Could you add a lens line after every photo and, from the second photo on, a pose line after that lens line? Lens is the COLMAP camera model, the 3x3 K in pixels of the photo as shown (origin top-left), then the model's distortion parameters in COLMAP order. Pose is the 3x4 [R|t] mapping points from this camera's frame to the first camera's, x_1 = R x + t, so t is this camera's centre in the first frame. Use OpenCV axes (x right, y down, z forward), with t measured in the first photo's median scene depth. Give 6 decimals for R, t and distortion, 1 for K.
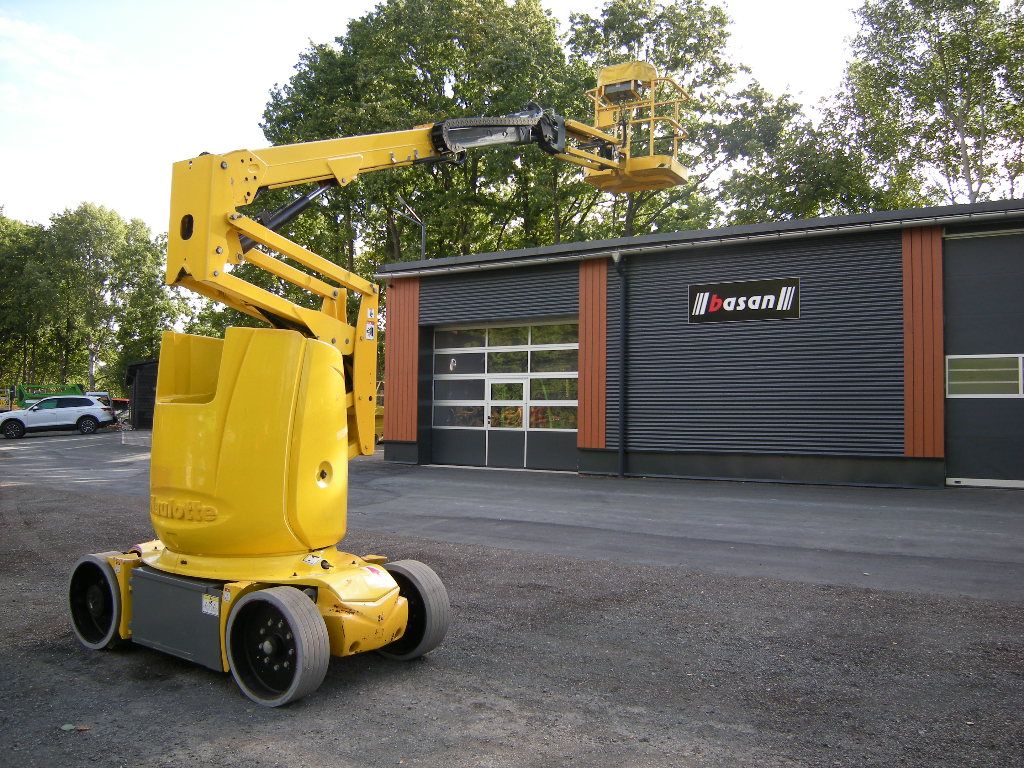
lens RADIAL K [[855.8, 0, 512.0], [0, 855.8, 384.0], [0, 0, 1]] dist [-0.118862, 0.054942]
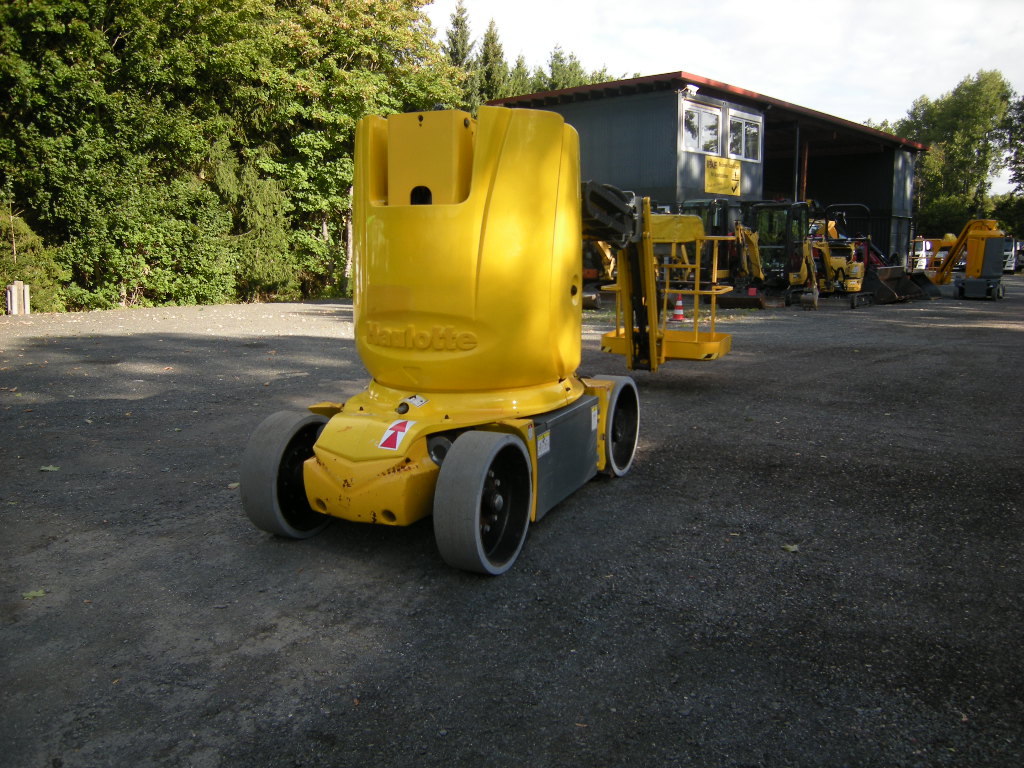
lens RADIAL K [[849.9, 0, 512.0], [0, 849.9, 384.0], [0, 0, 1]] dist [-0.117605, 0.052444]
pose [[0.143282, 0.158078, -0.976976, 0.216016], [0.030850, 0.985968, 0.164057, 0.024115], [0.989201, -0.053647, 0.136395, 0.377843]]
